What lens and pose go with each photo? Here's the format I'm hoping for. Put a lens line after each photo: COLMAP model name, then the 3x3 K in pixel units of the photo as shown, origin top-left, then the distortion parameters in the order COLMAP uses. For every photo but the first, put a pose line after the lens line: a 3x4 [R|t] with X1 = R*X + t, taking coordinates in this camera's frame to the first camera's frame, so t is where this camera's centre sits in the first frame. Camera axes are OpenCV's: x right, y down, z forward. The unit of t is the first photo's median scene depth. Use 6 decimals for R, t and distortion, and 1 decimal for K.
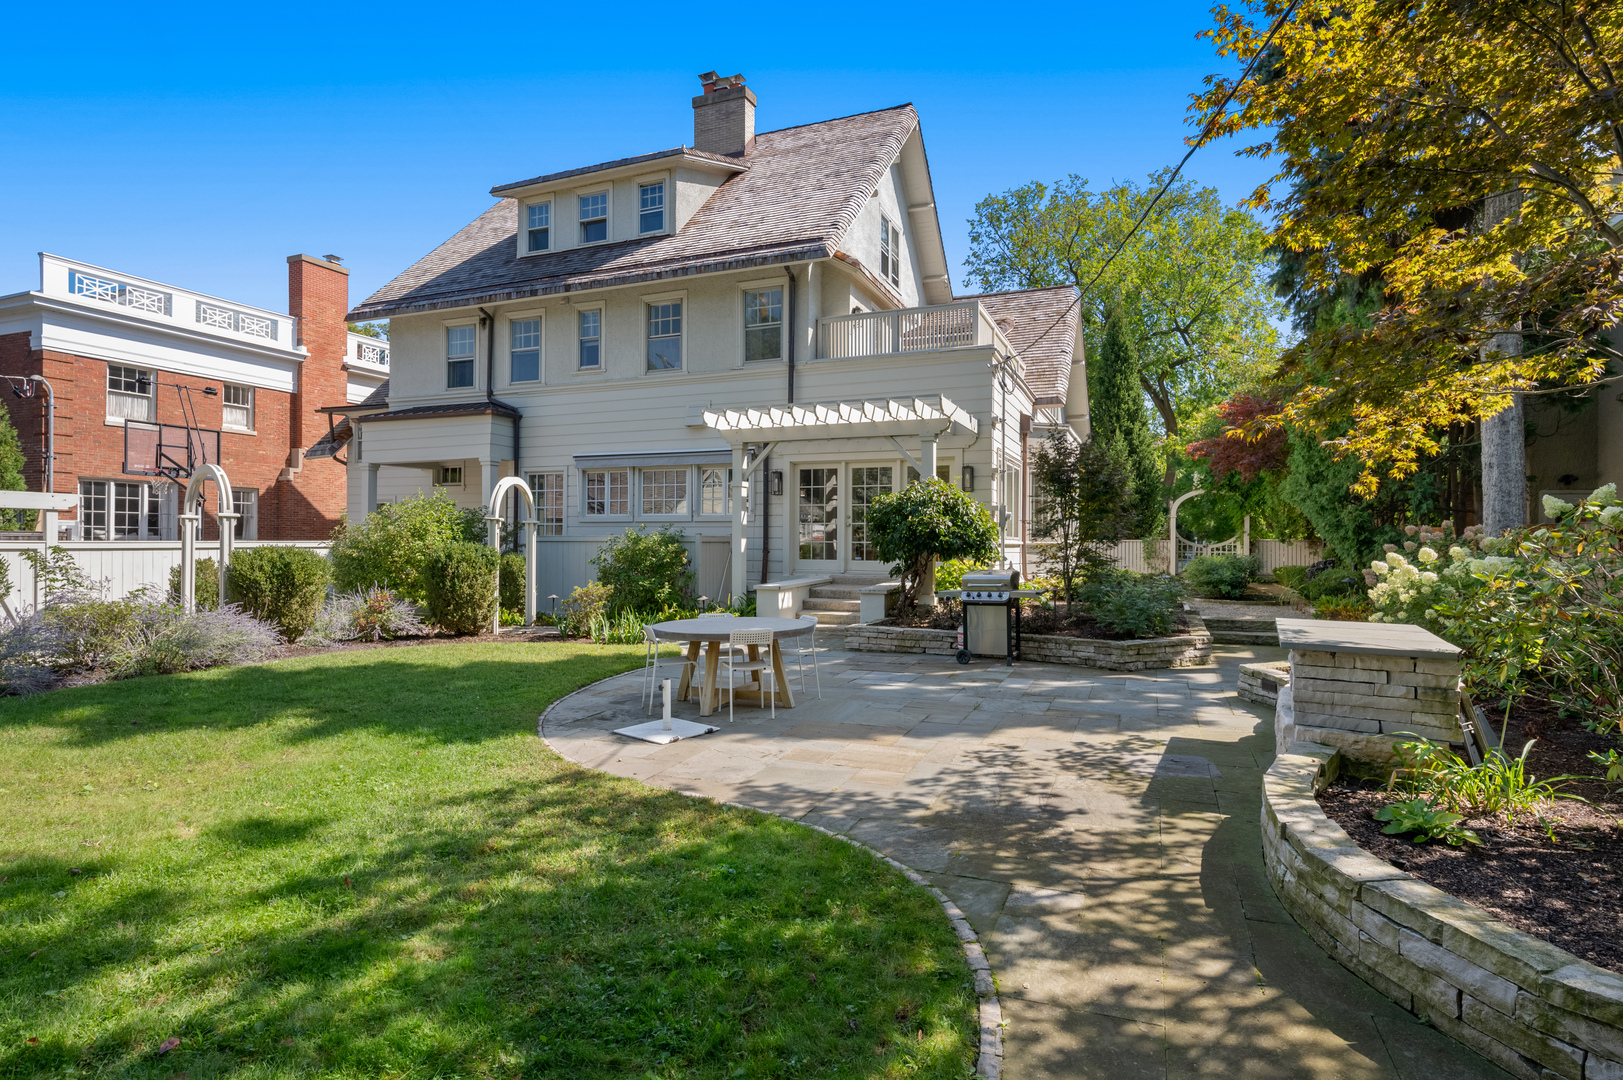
lens RADIAL K [[827.4, 0, 811.5], [0, 827.4, 540.0], [0, 0, 1]] dist [0.001877, 0.000059]
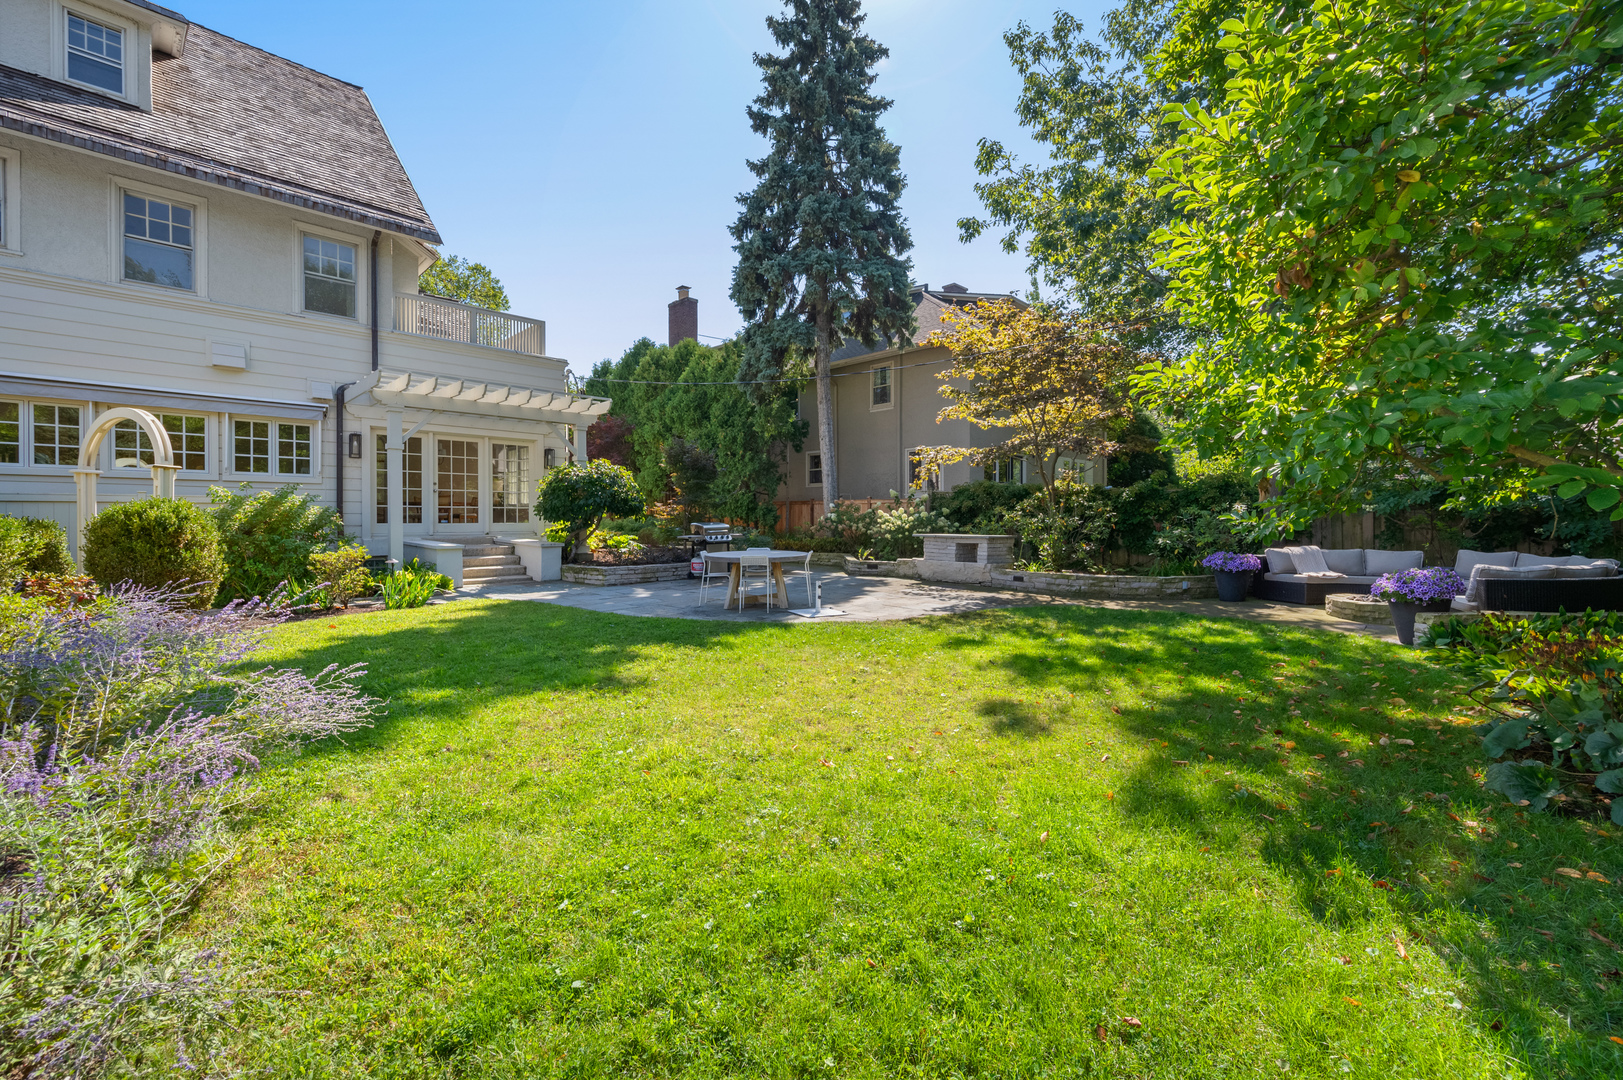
lens RADIAL K [[704.0, 0, 811.7], [0, 704.0, 504.4], [0, 0, 1]] dist [-0.000492, -0.000098]
pose [[0.324871, 0.003477, 0.945752, -0.683927], [-0.002061, 0.999993, -0.002968, 0.002247], [-0.945756, -0.000985, 0.324877, 0.225577]]
